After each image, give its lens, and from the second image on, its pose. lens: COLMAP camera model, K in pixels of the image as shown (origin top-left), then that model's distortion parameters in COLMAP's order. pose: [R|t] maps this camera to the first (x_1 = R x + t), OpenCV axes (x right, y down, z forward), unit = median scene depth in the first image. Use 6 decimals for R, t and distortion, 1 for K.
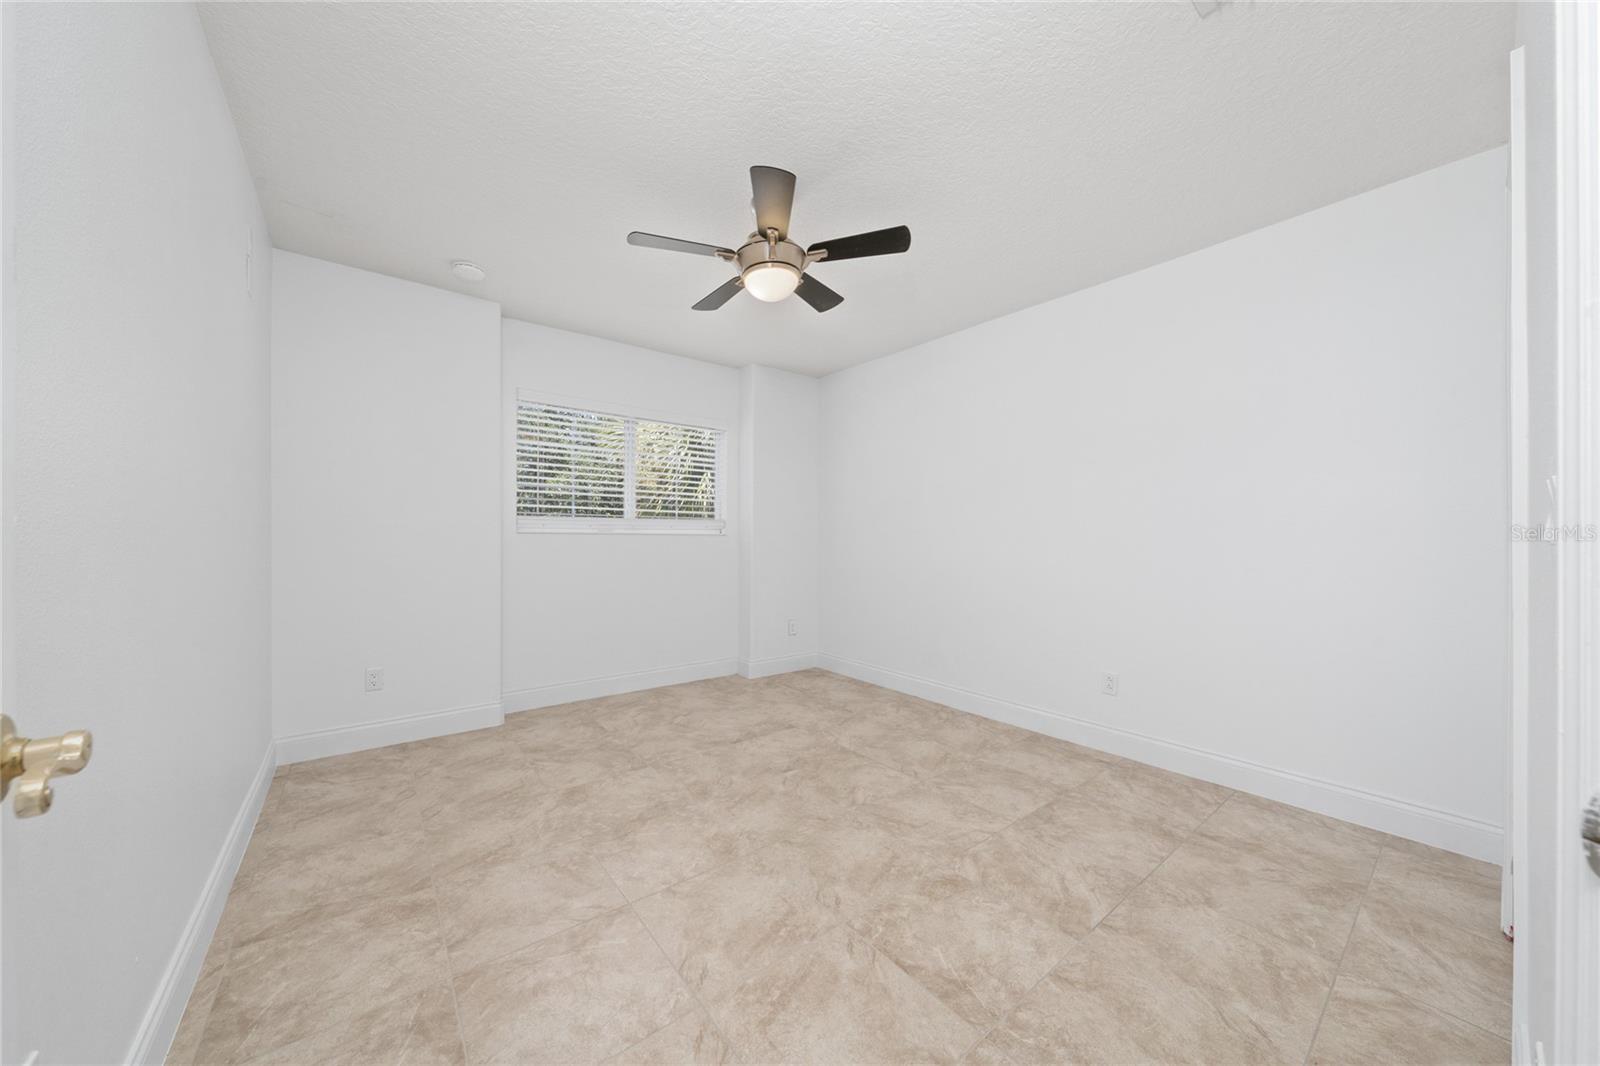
lens RADIAL K [[549.7, 0, 800.0], [0, 549.7, 533.0], [0, 0, 1]] dist [0.000351, -0.000077]
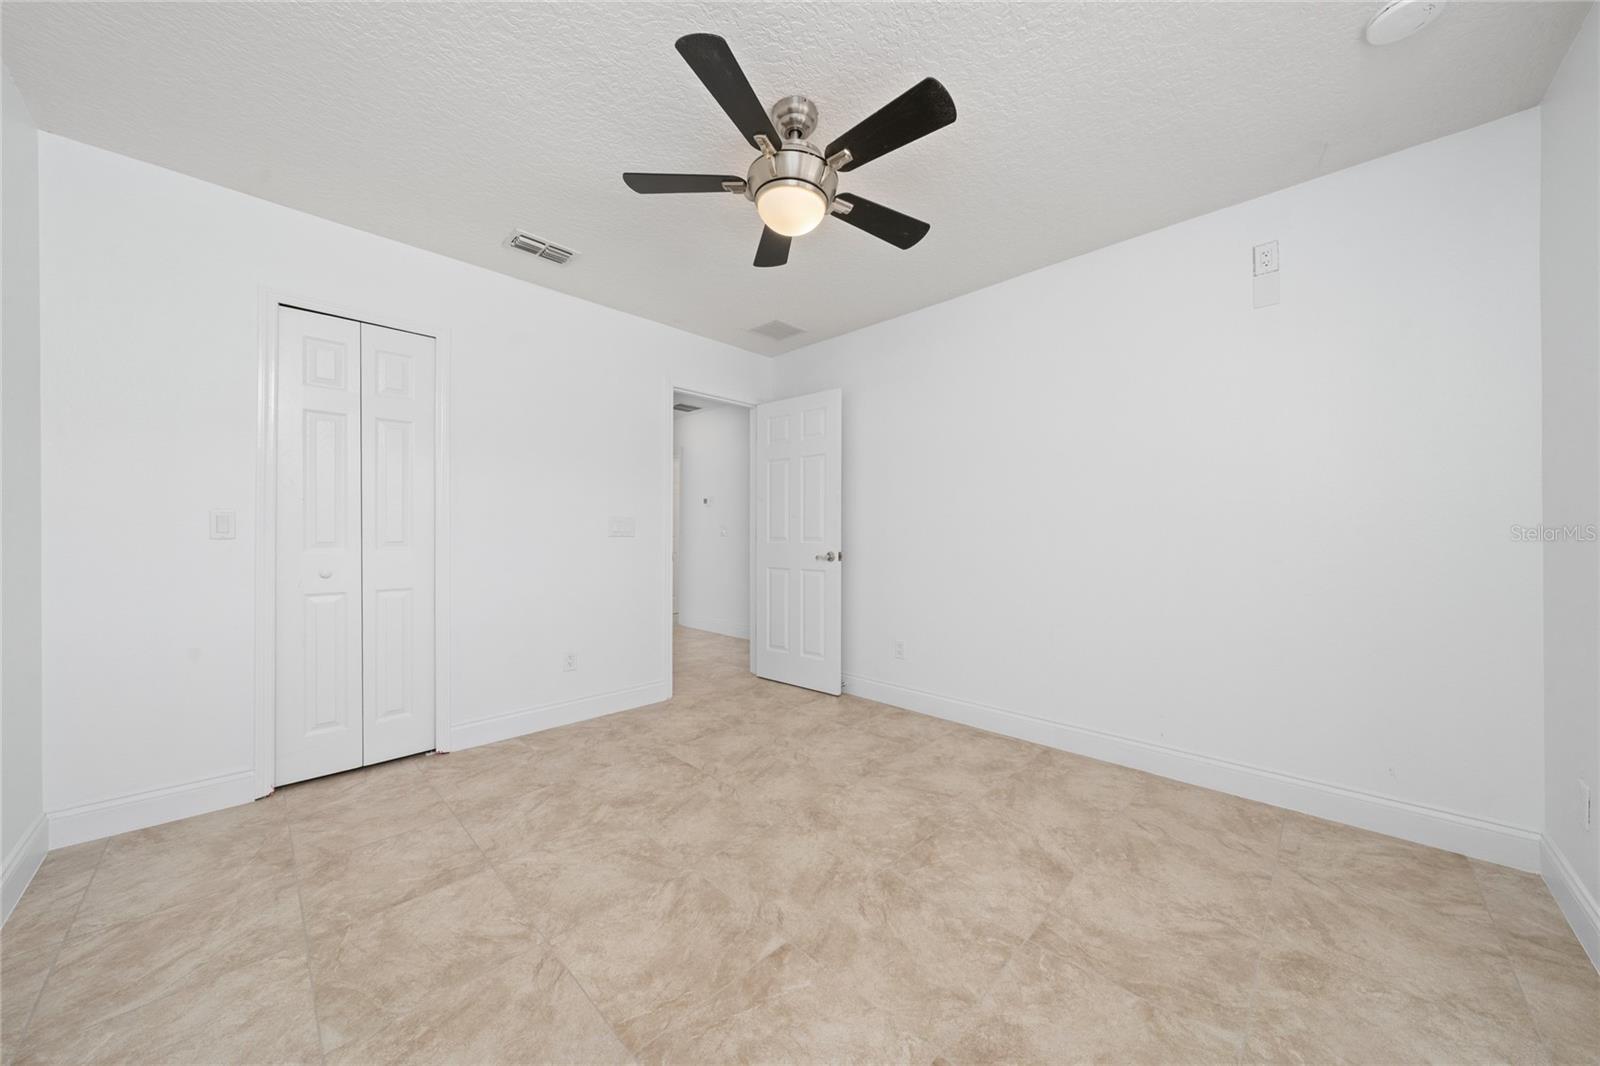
lens RADIAL K [[549.7, 0, 800.0], [0, 549.7, 533.0], [0, 0, 1]] dist [0.000351, -0.000077]
pose [[-0.991985, -0.006167, -0.126208, 0.037249], [-0.004426, 0.999891, -0.014065, 0.028093], [0.126281, -0.013394, -0.991904, 1.958179]]
